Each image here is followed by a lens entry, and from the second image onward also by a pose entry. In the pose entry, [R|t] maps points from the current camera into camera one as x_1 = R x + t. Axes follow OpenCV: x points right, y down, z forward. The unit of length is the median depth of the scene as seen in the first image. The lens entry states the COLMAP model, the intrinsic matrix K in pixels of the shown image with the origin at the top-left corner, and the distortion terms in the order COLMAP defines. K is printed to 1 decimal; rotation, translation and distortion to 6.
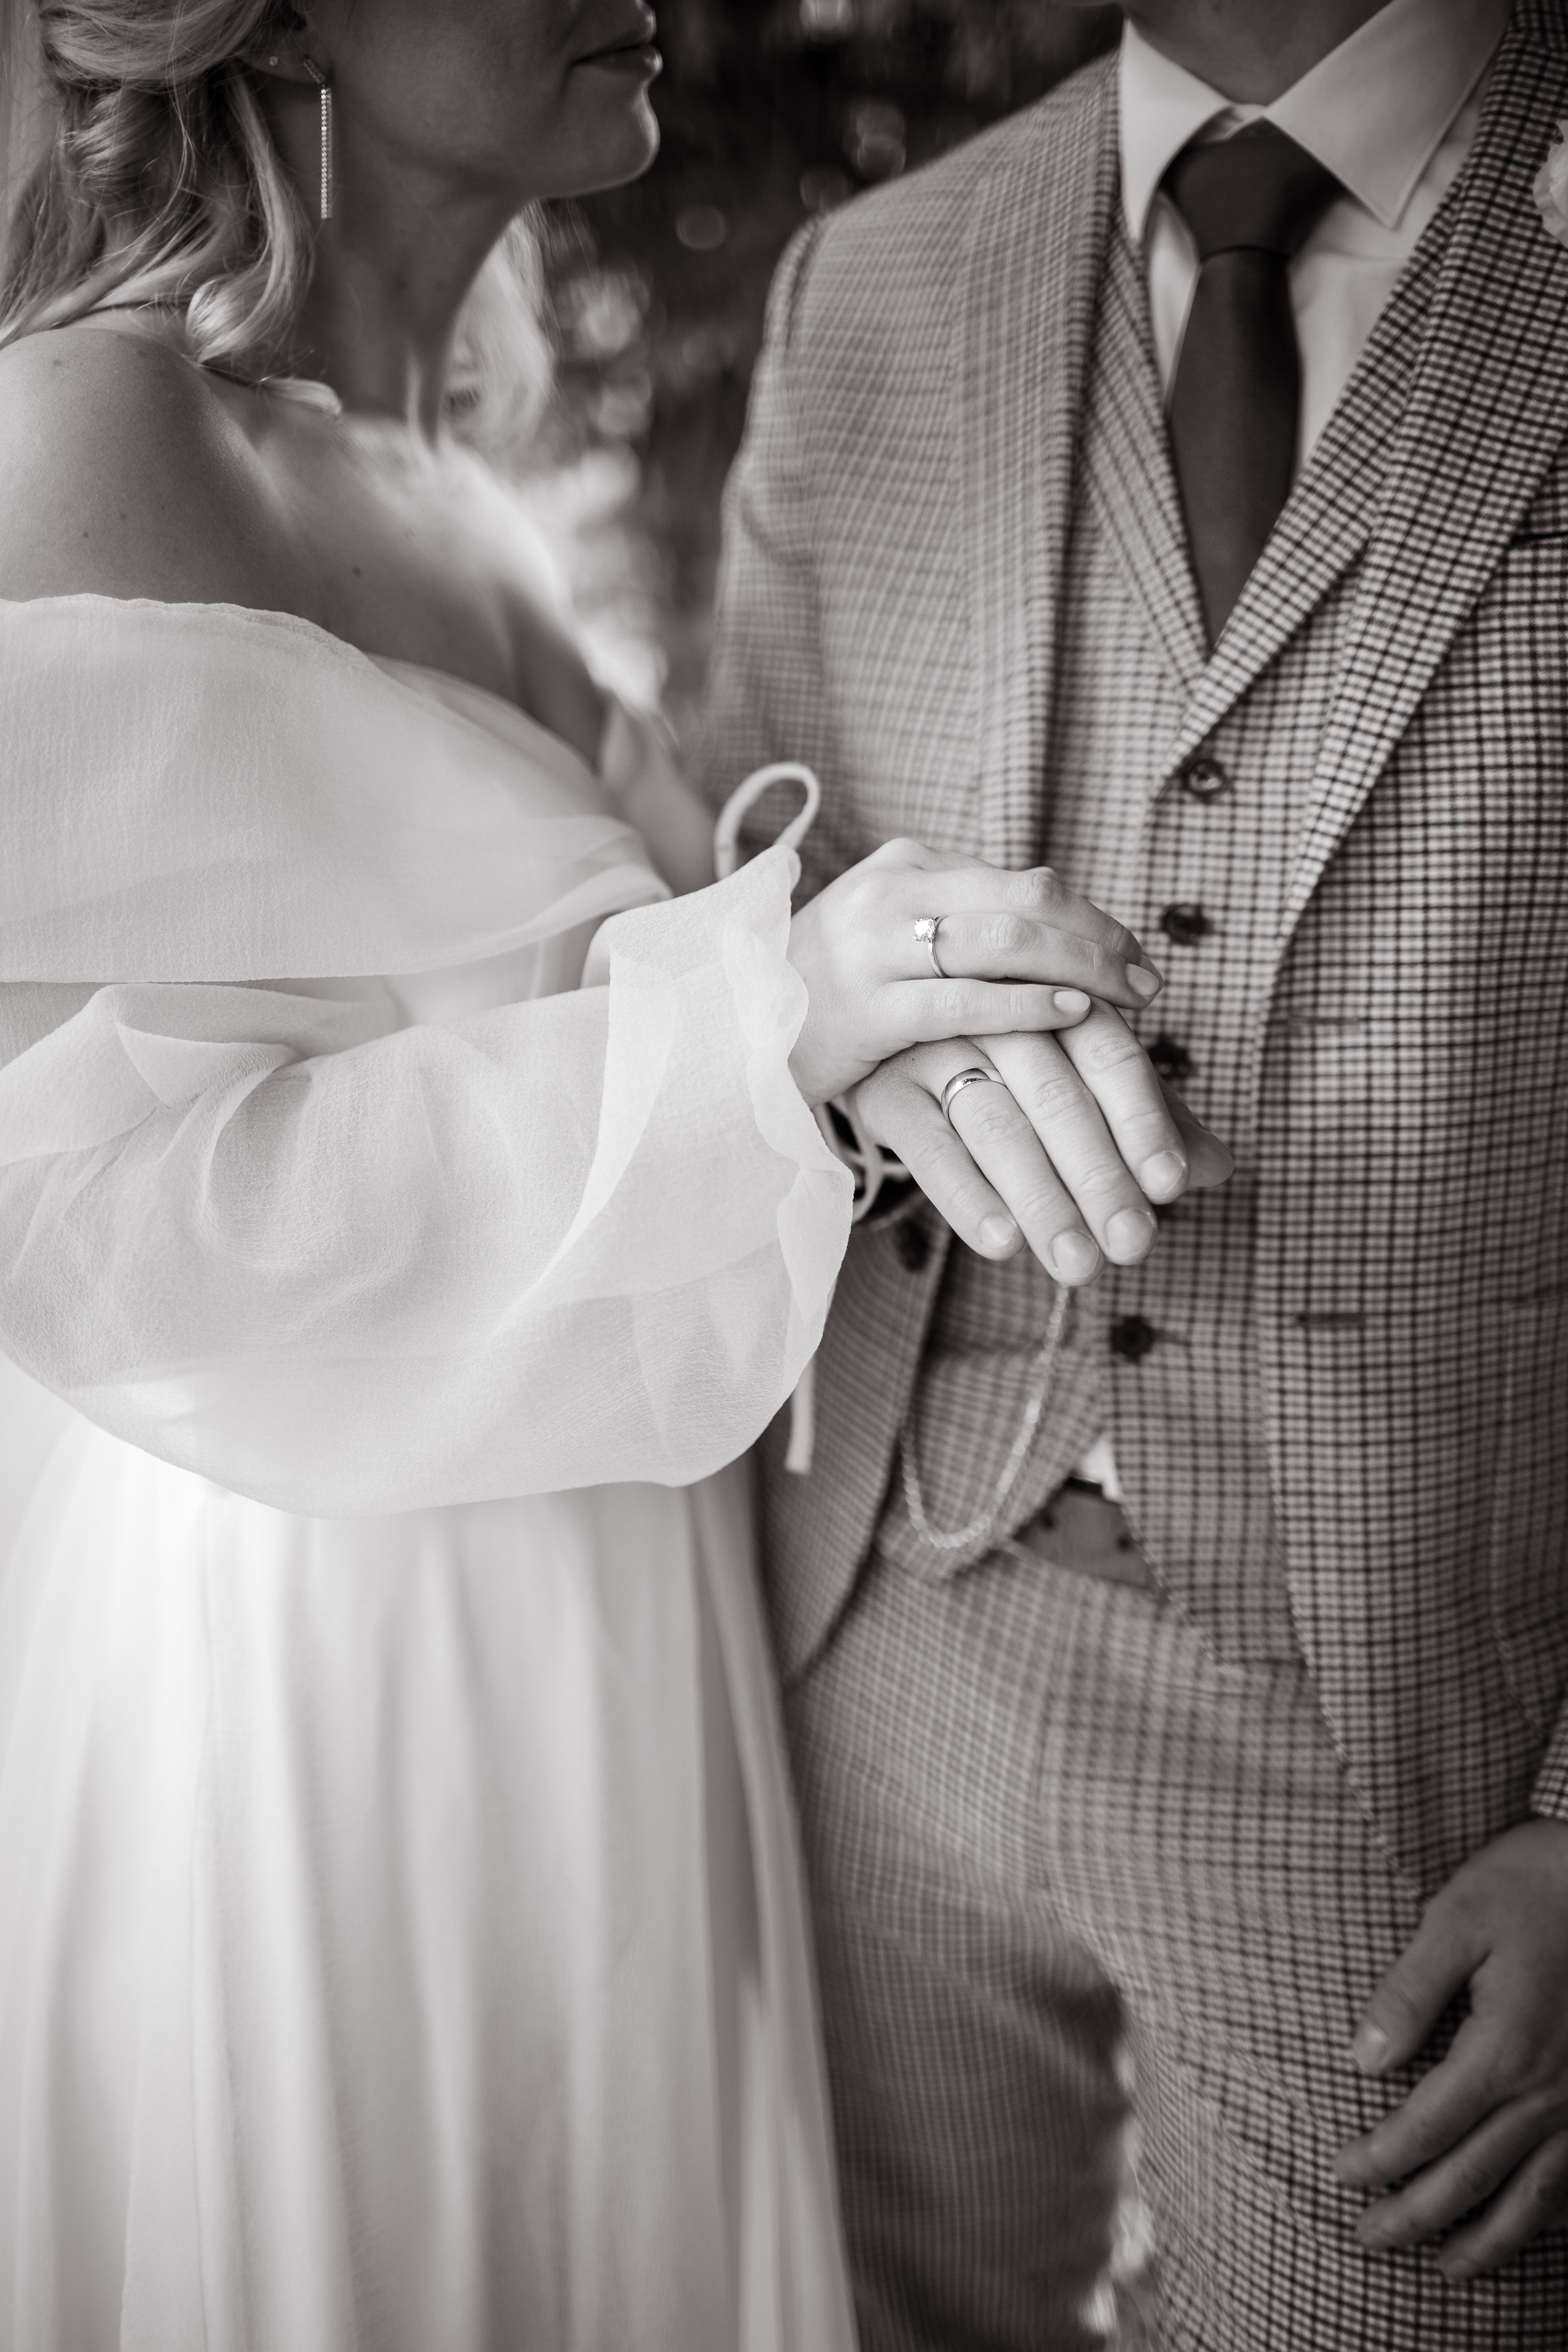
lens RADIAL K [[2342.8, 0, 784.0], [0, 2342.8, 1176.0], [0, 0, 1]] dist [-0.047202, 0.027528]
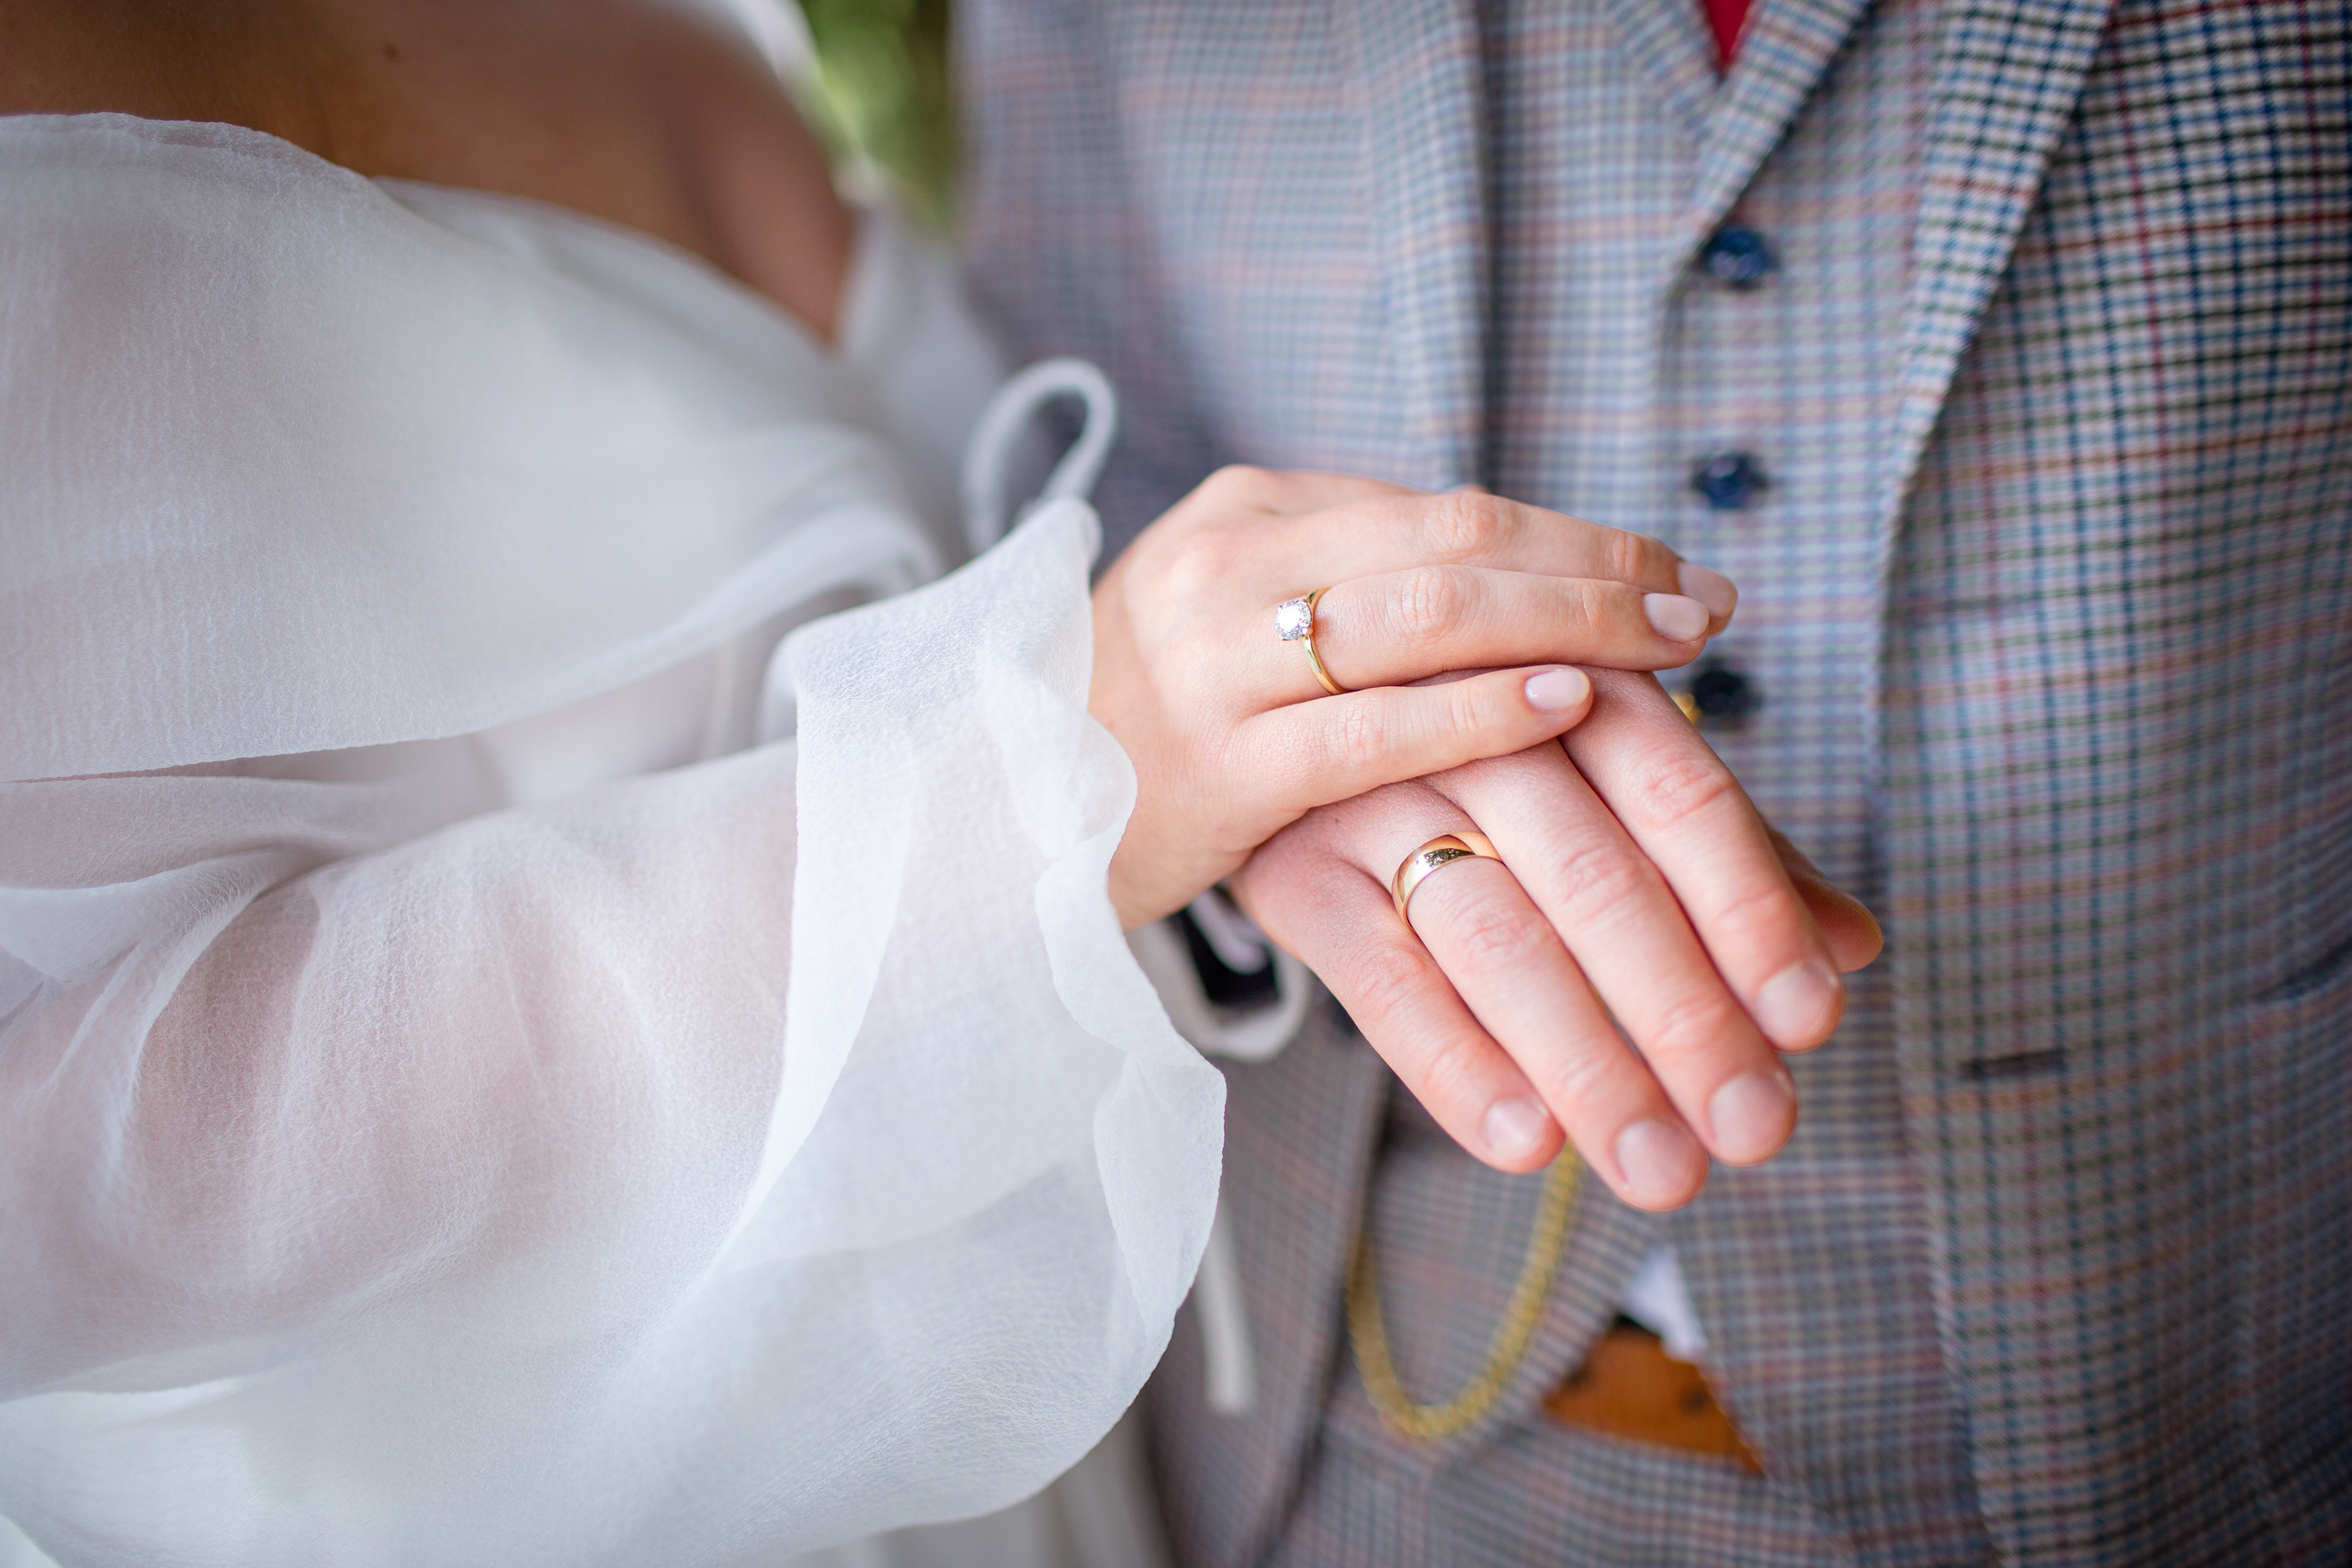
lens RADIAL K [[2342.6, 0, 1241.9], [0, 2342.6, 921.8], [0, 0, 1]] dist [-0.047202, 0.027528]
pose [[0.995916, -0.088054, -0.019945, 0.031392], [0.089813, 0.988788, 0.119295, -0.073419], [0.009217, -0.120599, 0.992658, 0.332128]]
